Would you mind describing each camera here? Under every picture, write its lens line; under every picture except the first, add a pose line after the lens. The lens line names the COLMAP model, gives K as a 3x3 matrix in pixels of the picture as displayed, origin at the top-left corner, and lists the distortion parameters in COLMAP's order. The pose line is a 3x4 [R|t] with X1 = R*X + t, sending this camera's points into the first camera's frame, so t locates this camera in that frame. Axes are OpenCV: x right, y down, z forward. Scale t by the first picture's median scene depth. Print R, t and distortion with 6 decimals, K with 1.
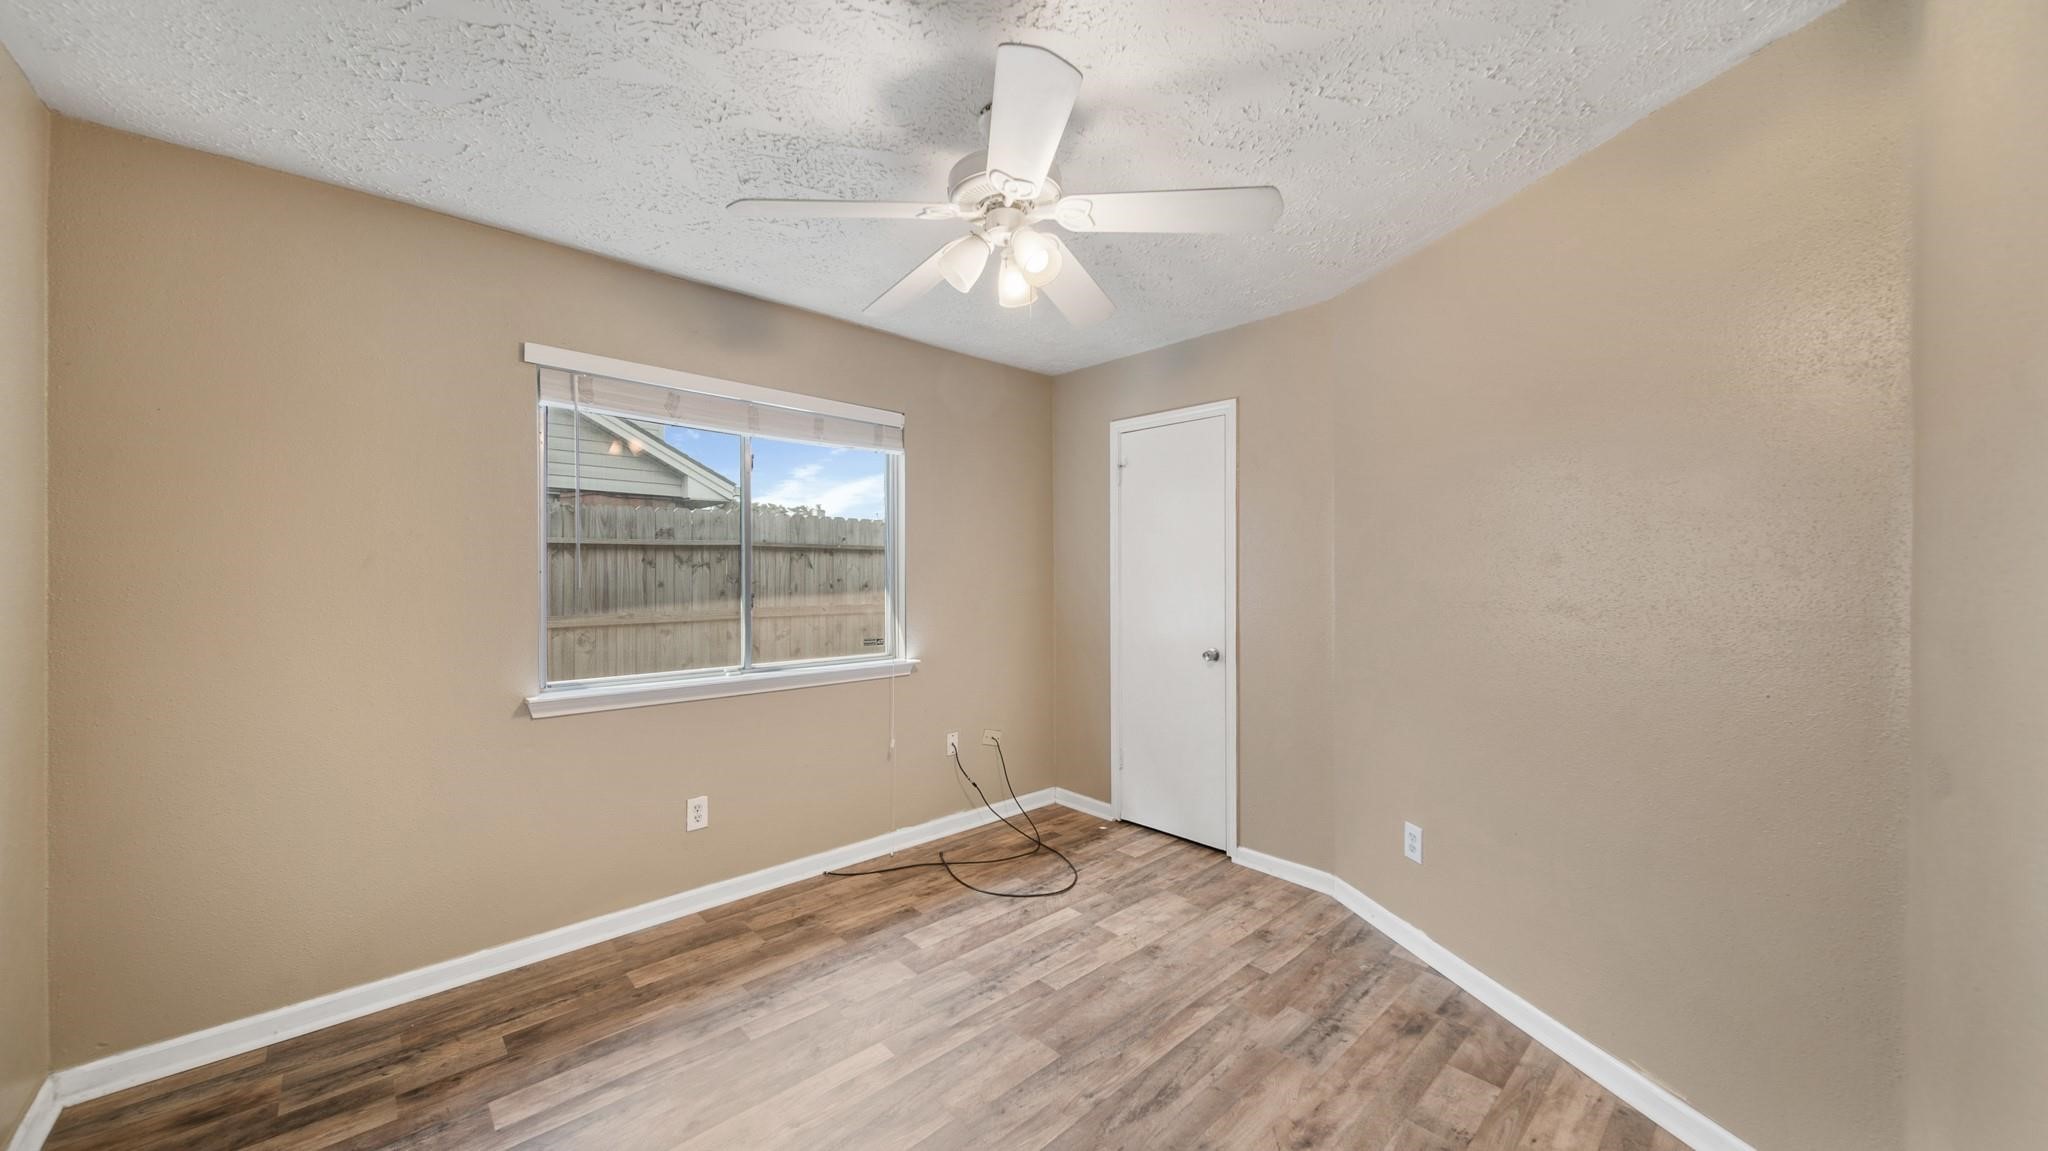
lens RADIAL K [[740.4, 0, 1021.9], [0, 740.4, 571.2], [0, 0, 1]] dist [0.009505, -0.000573]
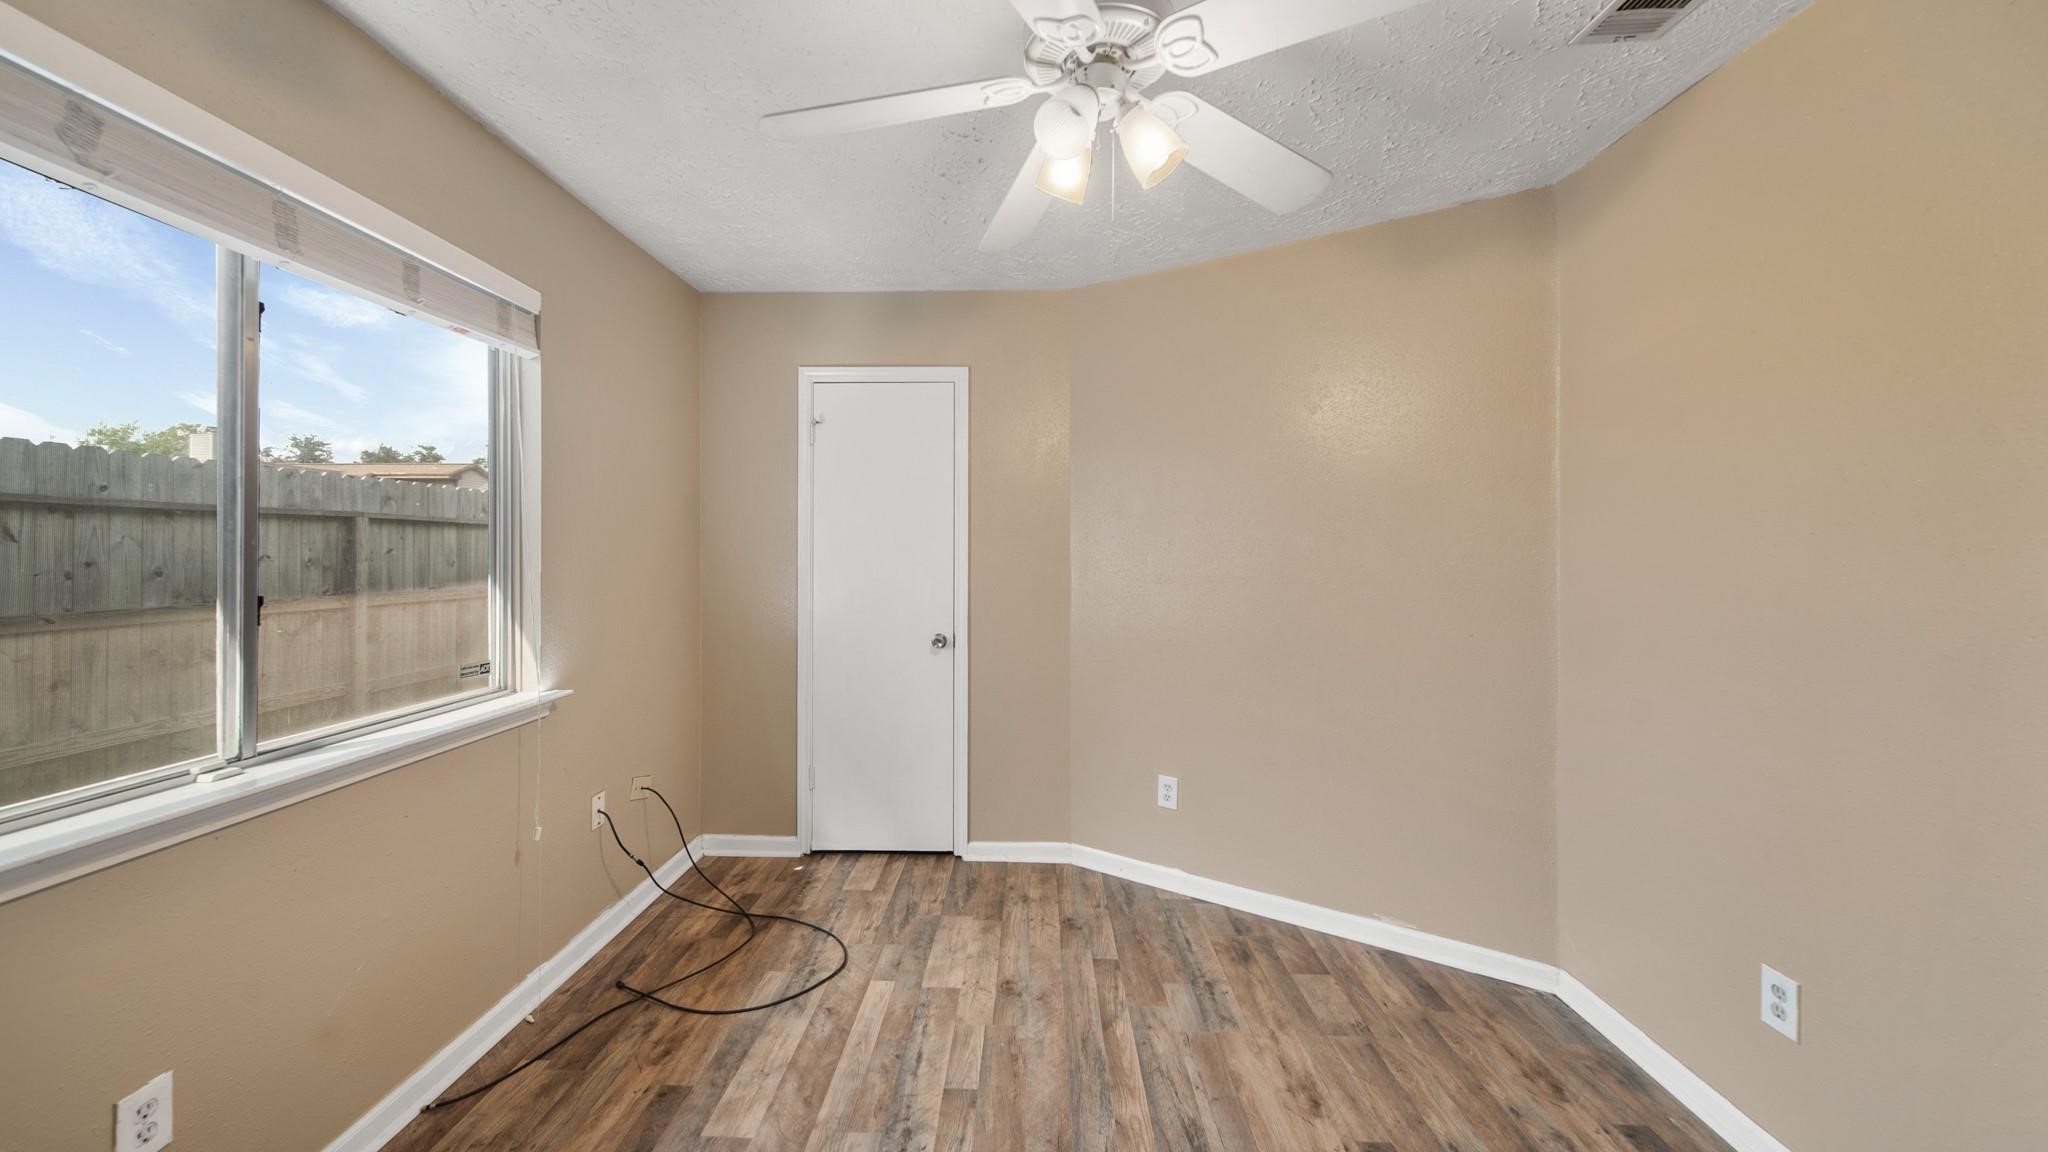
lens RADIAL K [[740.4, 0, 1027.2], [0, 740.4, 542.0], [0, 0, 1]] dist [0.009505, -0.000573]
pose [[0.697089, 0.008572, 0.716933, -0.361873], [-0.002430, 0.999951, -0.009593, -0.001098], [-0.716980, 0.004945, 0.697076, 0.313724]]
